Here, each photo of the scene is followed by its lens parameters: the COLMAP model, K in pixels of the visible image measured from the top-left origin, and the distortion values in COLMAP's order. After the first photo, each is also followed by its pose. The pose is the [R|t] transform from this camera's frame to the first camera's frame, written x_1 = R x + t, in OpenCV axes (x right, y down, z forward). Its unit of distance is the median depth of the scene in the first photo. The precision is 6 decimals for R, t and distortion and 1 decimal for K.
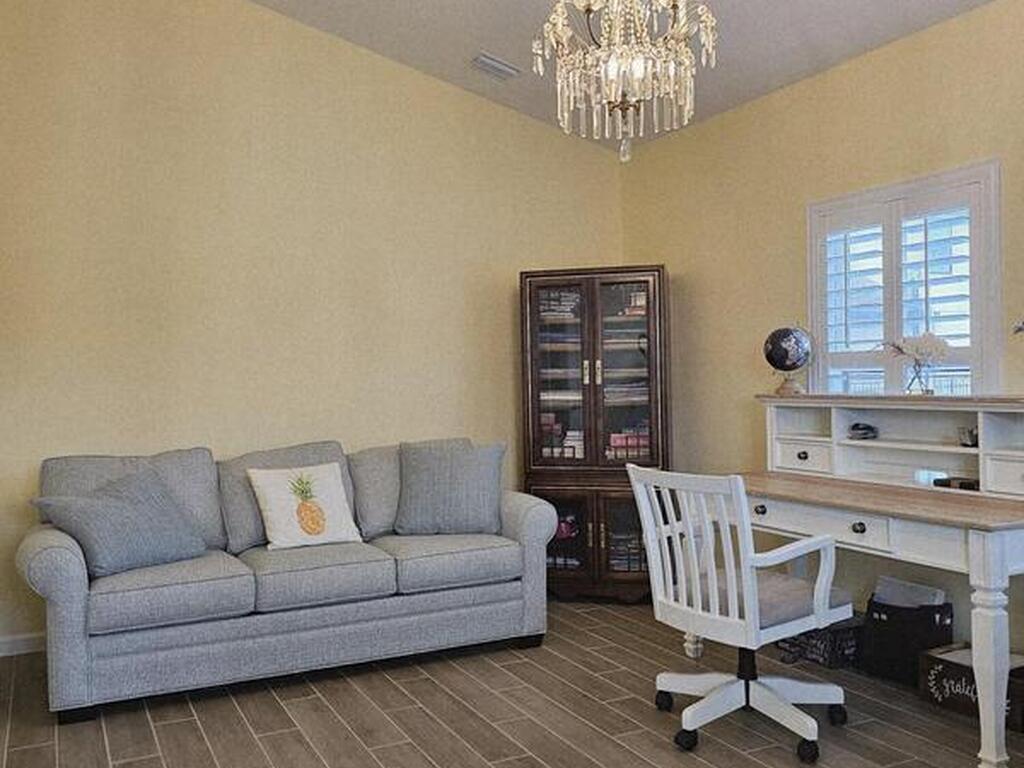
lens RADIAL K [[925.1, 0, 511.2], [0, 925.1, 381.9], [0, 0, 1]] dist [0.091175, -0.126489]
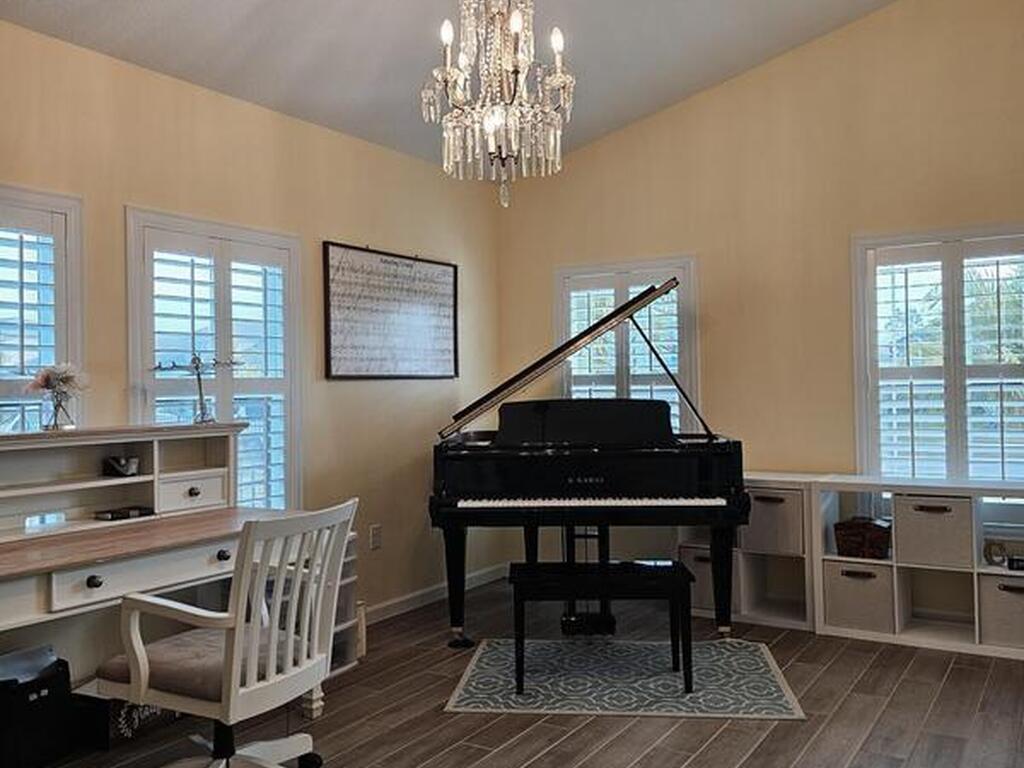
lens RADIAL K [[925.1, 0, 508.8], [0, 925.1, 382.9], [0, 0, 1]] dist [0.091175, -0.126489]
pose [[-0.506644, 0.032296, 0.861550, -0.628753], [0.036429, 0.999208, -0.016033, -0.002040], [-0.861385, 0.023263, -0.507419, 1.188272]]
